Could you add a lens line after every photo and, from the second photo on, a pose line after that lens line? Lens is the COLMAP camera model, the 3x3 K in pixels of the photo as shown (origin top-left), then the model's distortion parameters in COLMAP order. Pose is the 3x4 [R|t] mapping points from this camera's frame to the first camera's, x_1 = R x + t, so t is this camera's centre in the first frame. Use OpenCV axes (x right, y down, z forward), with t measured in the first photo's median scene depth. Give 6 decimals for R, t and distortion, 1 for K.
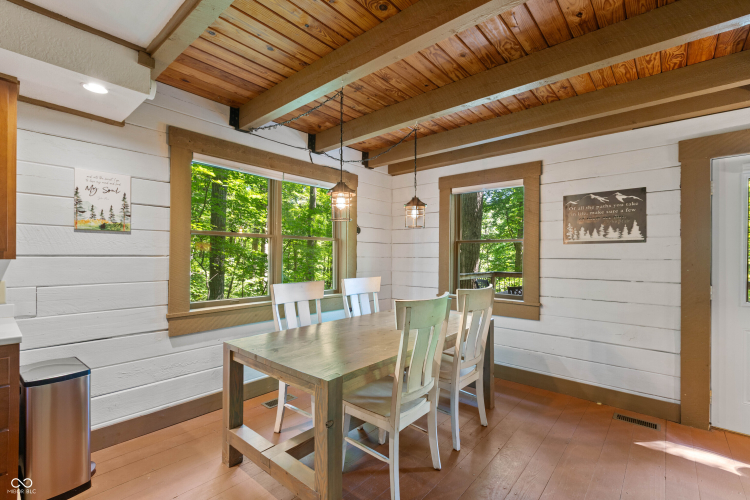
lens RADIAL K [[335.6, 0, 374.9], [0, 335.6, 256.3], [0, 0, 1]] dist [-0.003245, -0.000831]
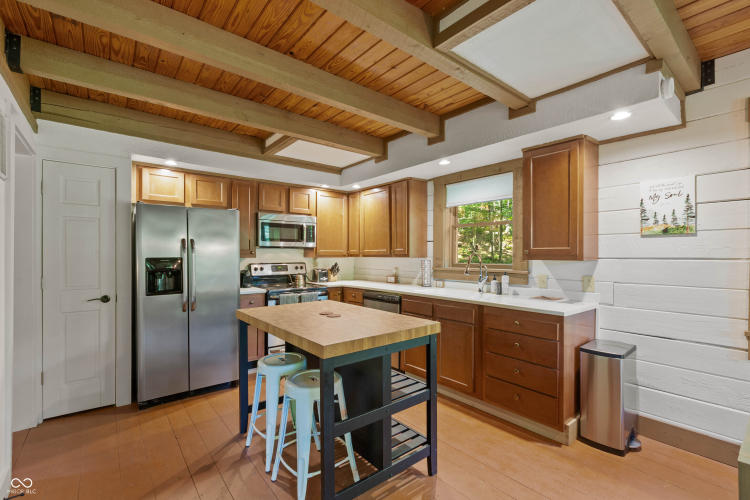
lens RADIAL K [[335.6, 0, 374.9], [0, 335.6, 256.3], [0, 0, 1]] dist [-0.003245, -0.000831]
pose [[-0.182266, -0.008121, -0.983216, 0.363177], [-0.008273, 0.999943, -0.006726, 0.005237], [0.983214, 0.006908, -0.182323, 0.279694]]
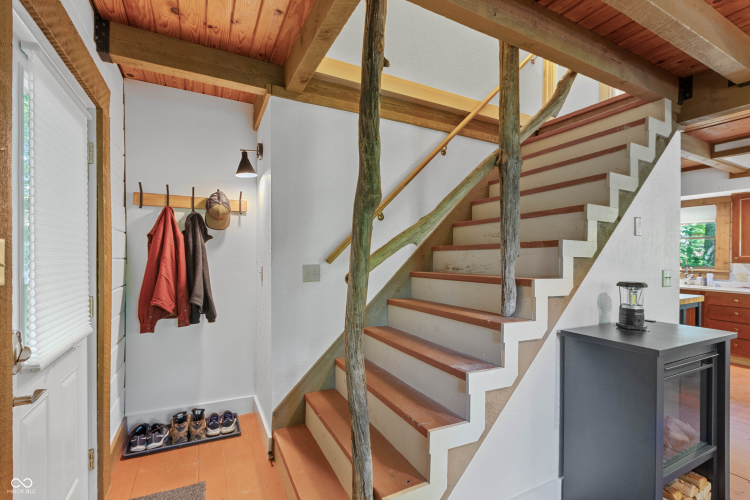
lens RADIAL K [[335.6, 0, 374.9], [0, 335.6, 256.3], [0, 0, 1]] dist [-0.003245, -0.000831]
pose [[-0.379176, -0.014640, -0.925209, 1.587135], [-0.011233, 0.999874, -0.011218, 0.010519], [0.925256, 0.006139, -0.379293, -0.562048]]
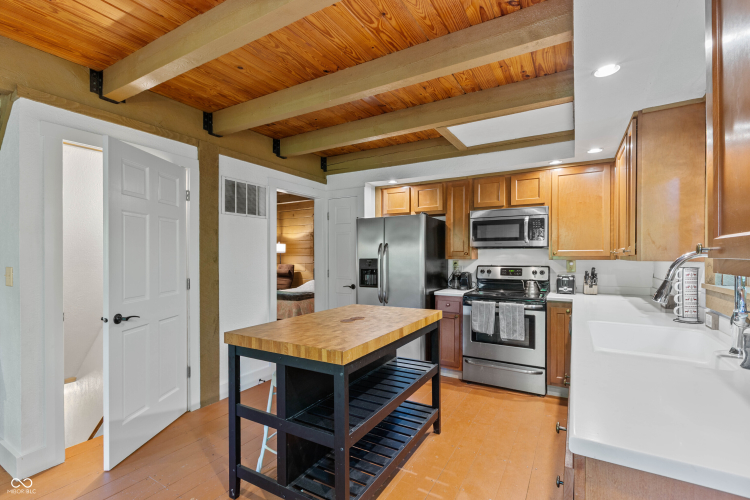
lens RADIAL K [[341.9, 0, 373.7], [0, 341.9, 258.2], [0, 0, 1]] dist [-0.001042, -0.000149]
pose [[-0.984996, -0.008461, -0.172368, -0.279836], [-0.010764, 0.999865, 0.012431, -0.010308], [0.172240, 0.014100, -0.984954, 0.774760]]
